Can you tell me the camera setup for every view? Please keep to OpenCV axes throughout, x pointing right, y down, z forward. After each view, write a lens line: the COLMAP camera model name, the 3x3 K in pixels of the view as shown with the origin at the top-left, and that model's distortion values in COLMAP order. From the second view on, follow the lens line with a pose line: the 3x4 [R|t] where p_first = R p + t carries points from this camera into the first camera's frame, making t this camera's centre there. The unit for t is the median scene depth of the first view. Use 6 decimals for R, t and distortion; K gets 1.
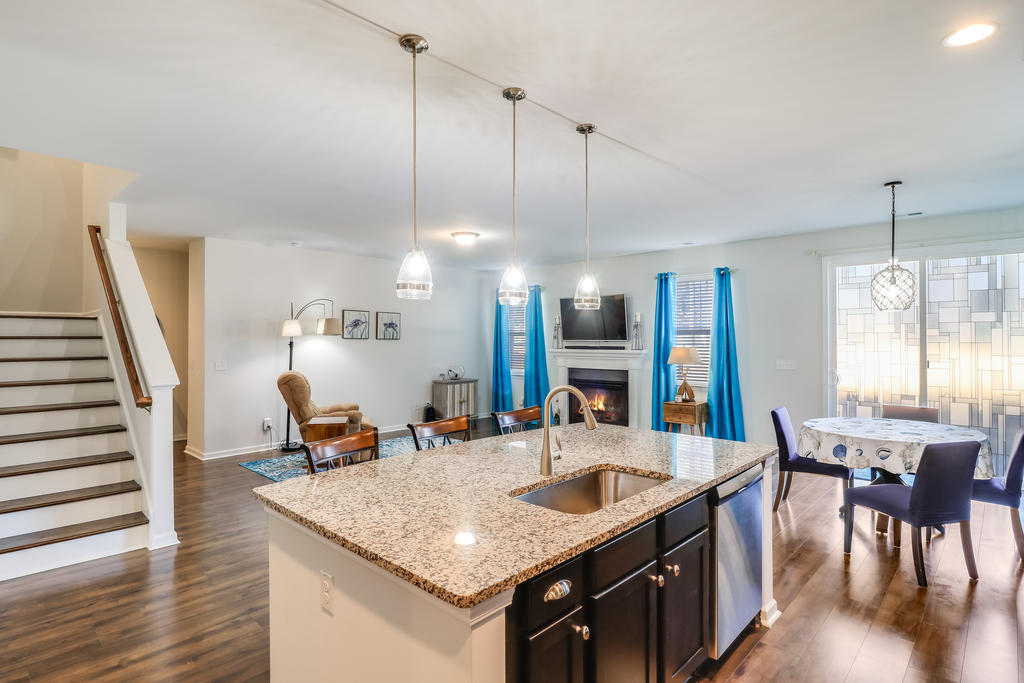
lens RADIAL K [[524.5, 0, 512.0], [0, 524.5, 341.5], [0, 0, 1]] dist [-0.000477, -0.000119]
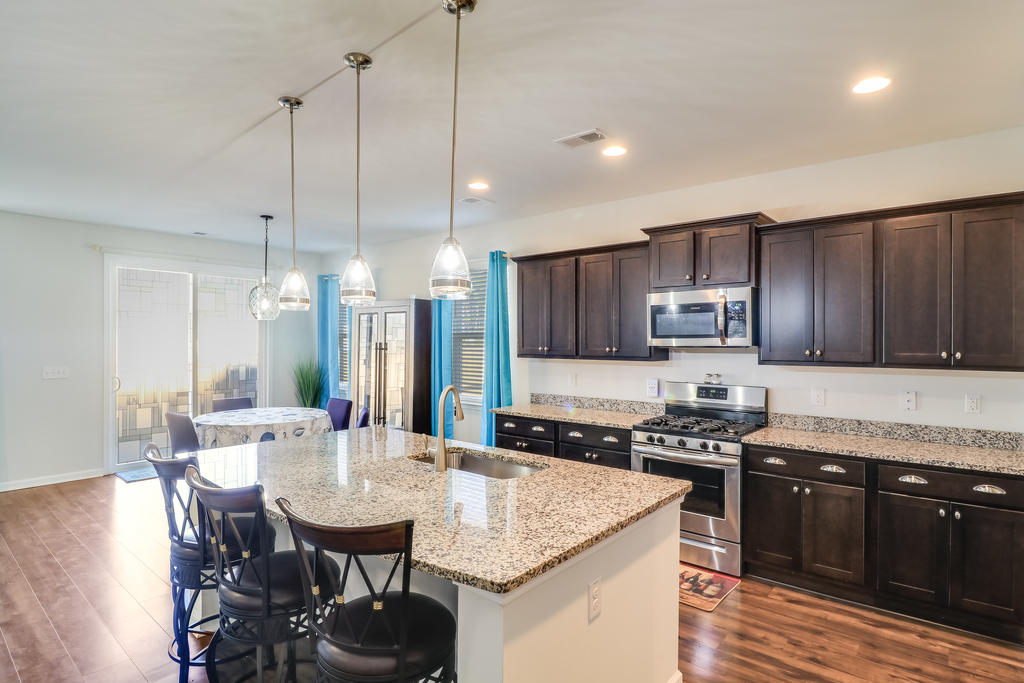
lens RADIAL K [[524.5, 0, 512.0], [0, 524.5, 341.5], [0, 0, 1]] dist [-0.000477, -0.000119]
pose [[-0.058961, 0.001709, 0.998259, -1.125710], [0.001726, 0.999997, -0.001610, -0.007952], [-0.998259, 0.001628, -0.058964, 1.024416]]
